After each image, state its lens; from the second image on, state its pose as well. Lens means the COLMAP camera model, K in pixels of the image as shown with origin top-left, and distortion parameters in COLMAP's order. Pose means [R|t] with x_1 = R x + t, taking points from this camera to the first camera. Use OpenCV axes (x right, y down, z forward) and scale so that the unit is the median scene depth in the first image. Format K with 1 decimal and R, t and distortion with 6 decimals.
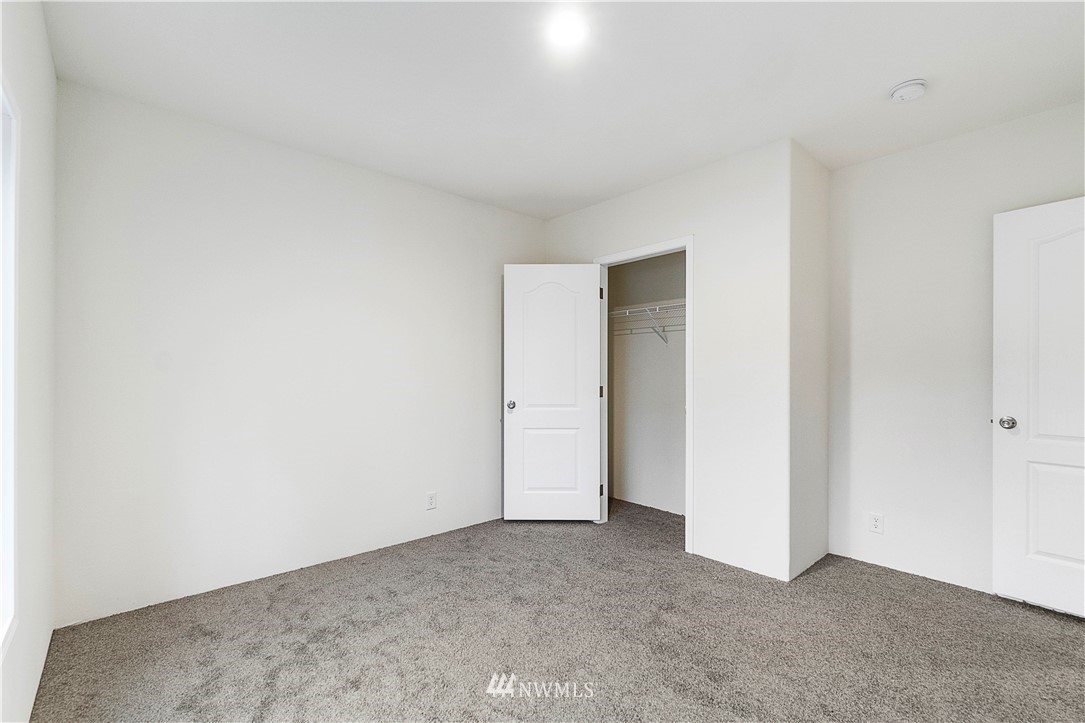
lens RADIAL K [[460.6, 0, 541.1], [0, 460.6, 363.2], [0, 0, 1]] dist [-0.002013, -0.000012]
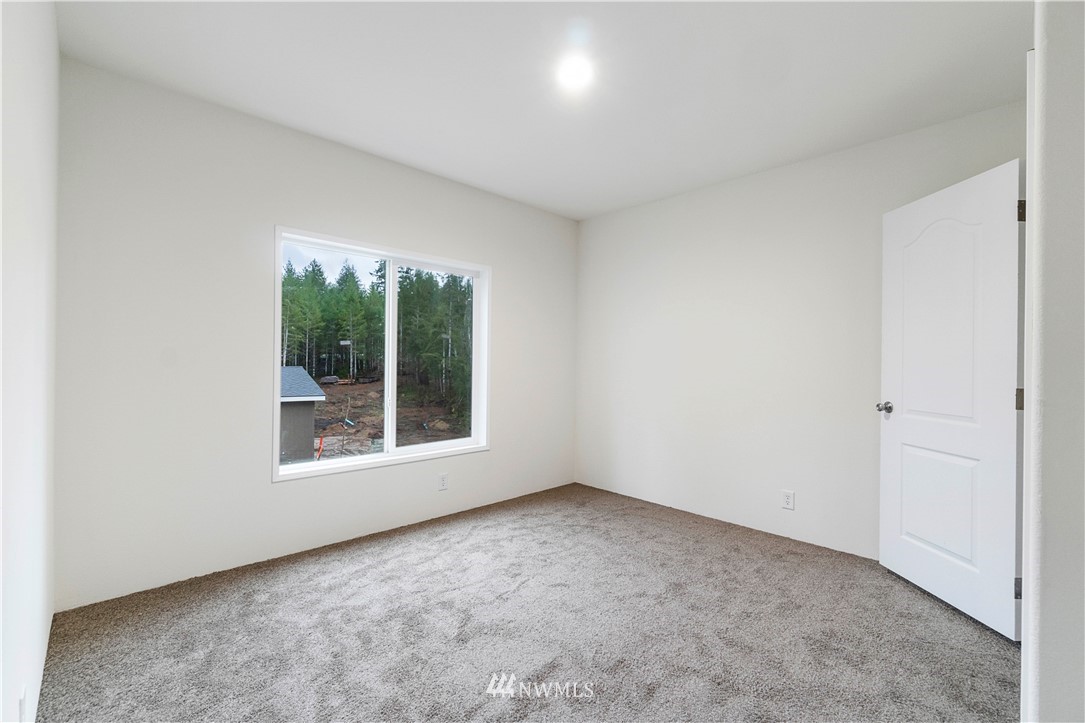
lens RADIAL K [[460.6, 0, 541.1], [0, 460.6, 363.2], [0, 0, 1]] dist [-0.002013, -0.000012]
pose [[0.066653, 0.005600, -0.997761, 0.782660], [0.008520, 0.999945, 0.006182, 0.017629], [0.997740, -0.008913, 0.066601, 0.543386]]
